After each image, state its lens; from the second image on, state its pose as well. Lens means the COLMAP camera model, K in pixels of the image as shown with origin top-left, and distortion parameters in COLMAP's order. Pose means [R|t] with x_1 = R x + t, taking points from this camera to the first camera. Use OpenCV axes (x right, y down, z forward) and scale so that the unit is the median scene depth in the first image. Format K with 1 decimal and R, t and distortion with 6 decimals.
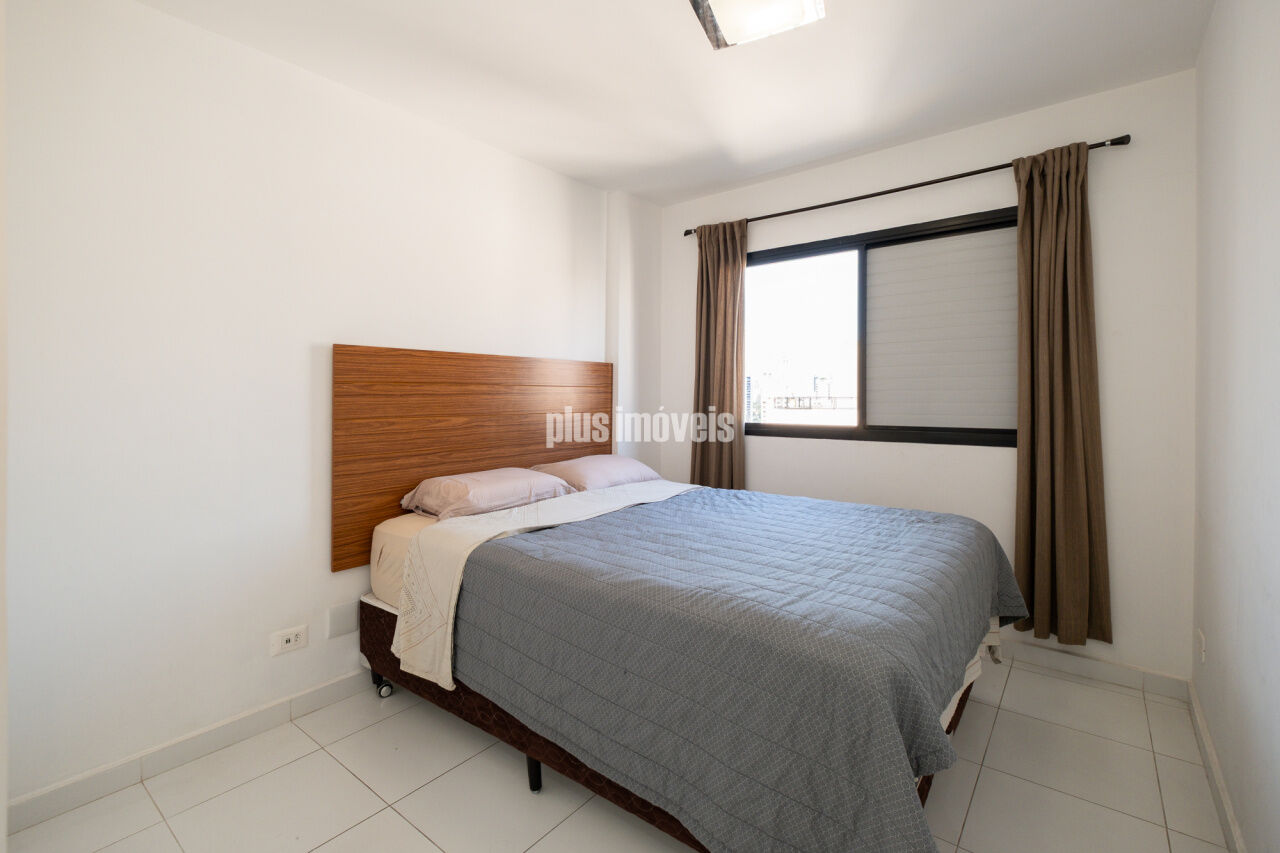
lens RADIAL K [[570.9, 0, 616.5], [0, 570.9, 416.1], [0, 0, 1]] dist [0.011372, -0.007348]
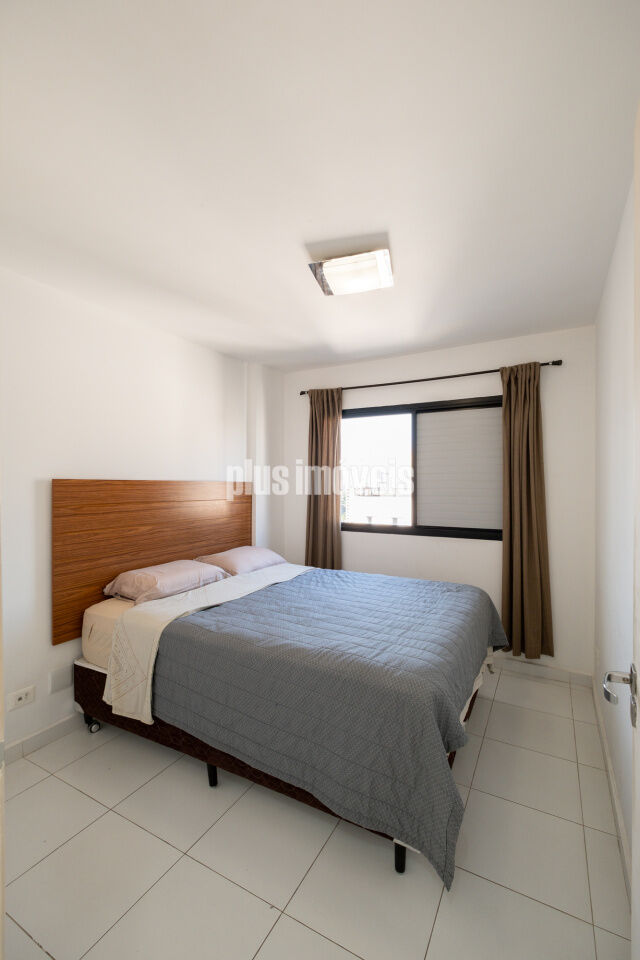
lens RADIAL K [[428.2, 0, 311.7], [0, 428.2, 488.1], [0, 0, 1]] dist [0.011372, -0.007348]
pose [[0.984113, -0.003692, 0.177506, -0.068833], [0.003635, 0.999993, 0.000647, -0.107059], [-0.177507, 0.000009, 0.984119, -0.130693]]
